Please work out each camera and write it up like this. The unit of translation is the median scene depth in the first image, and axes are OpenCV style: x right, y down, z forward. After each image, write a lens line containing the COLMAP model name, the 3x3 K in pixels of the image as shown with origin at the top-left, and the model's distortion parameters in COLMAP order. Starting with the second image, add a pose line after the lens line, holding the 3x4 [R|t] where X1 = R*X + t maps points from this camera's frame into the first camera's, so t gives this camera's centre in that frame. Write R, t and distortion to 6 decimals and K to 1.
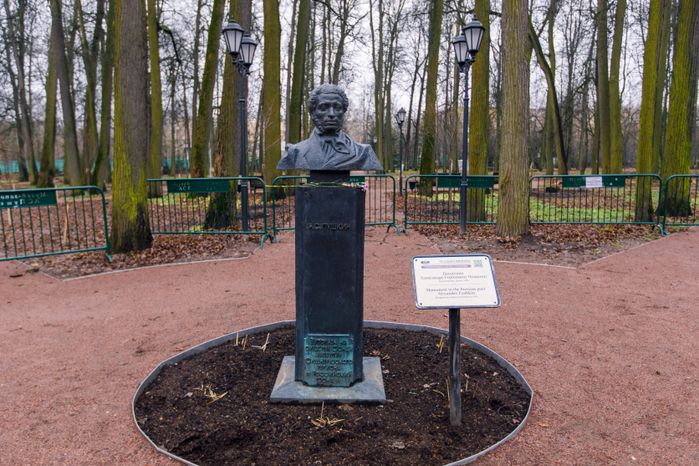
lens RADIAL K [[510.0, 0, 349.5], [0, 510.0, 233.0], [0, 0, 1]] dist [0.001989, -0.002778]
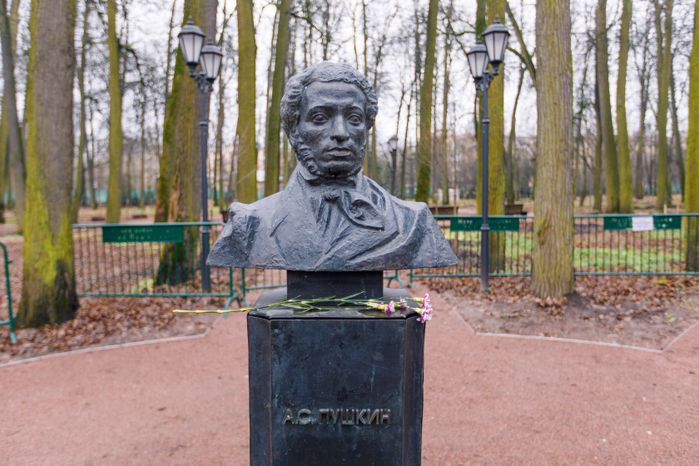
lens RADIAL K [[510.0, 0, 349.5], [0, 510.0, 233.0], [0, 0, 1]] dist [0.001989, -0.002778]
pose [[0.999282, -0.007742, 0.037096, -0.017094], [0.009706, 0.998544, -0.053060, -0.052506], [-0.036631, 0.053382, 0.997902, 0.238697]]
